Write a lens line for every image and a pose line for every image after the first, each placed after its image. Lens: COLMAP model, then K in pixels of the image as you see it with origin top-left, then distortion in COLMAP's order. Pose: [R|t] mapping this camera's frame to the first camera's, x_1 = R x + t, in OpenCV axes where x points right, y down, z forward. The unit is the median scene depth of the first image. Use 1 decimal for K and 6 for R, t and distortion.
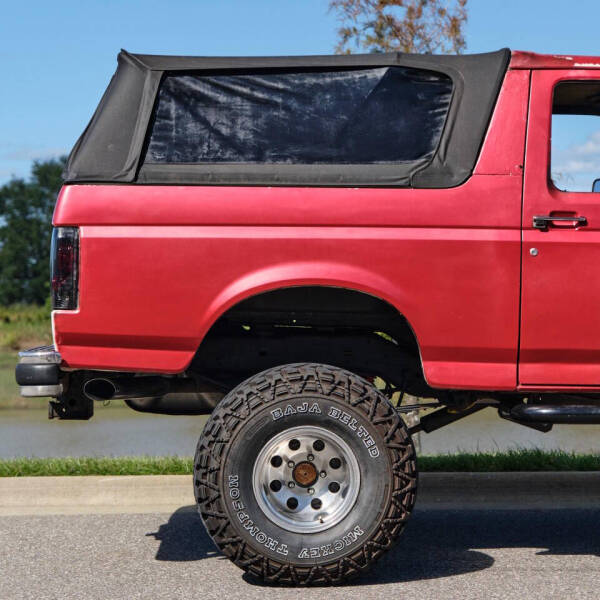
lens RADIAL K [[1936.7, 0, 300.0], [0, 1936.7, 300.0], [0, 0, 1]] dist [0.005405, -0.026248]
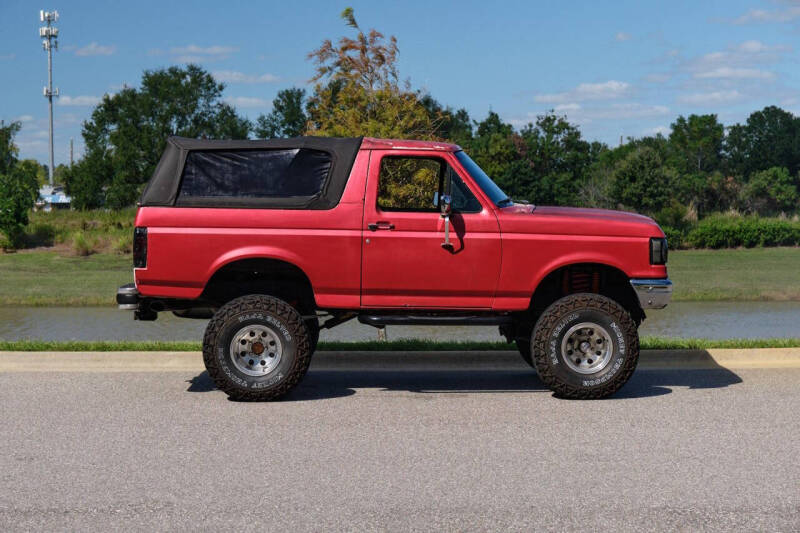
lens RADIAL K [[1900.4, 0, 401.3], [0, 1900.4, 334.7], [0, 0, 1]] dist [-0.089397, 2.277160]
pose [[0.999957, 0.008683, -0.003146, 0.161492], [-0.008437, 0.997423, 0.071252, -0.069391], [0.003757, -0.071223, 0.997453, -1.008539]]
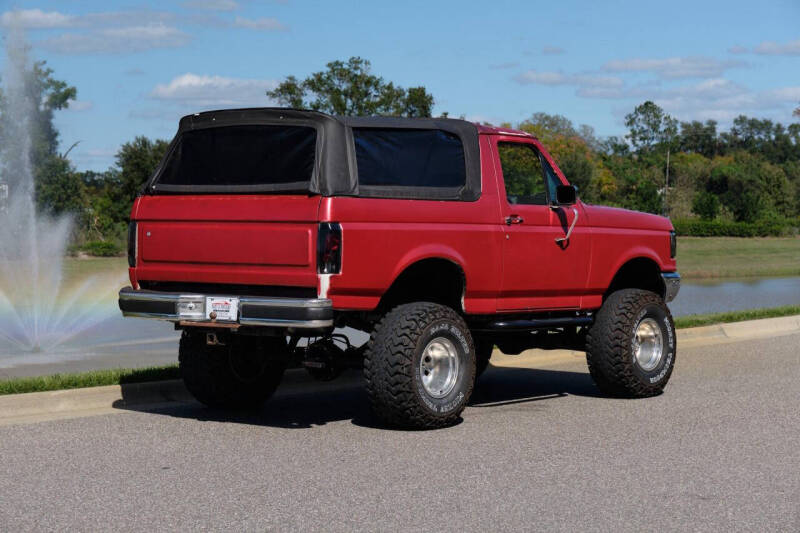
lens RADIAL K [[1900.4, 0, 401.3], [0, 1900.4, 334.7], [0, 0, 1]] dist [-0.089397, 2.277160]
pose [[0.664215, -0.041428, 0.746392, -1.271537], [0.001250, 0.998523, 0.054310, -0.030240], [-0.747540, -0.035141, 0.663286, -0.113366]]
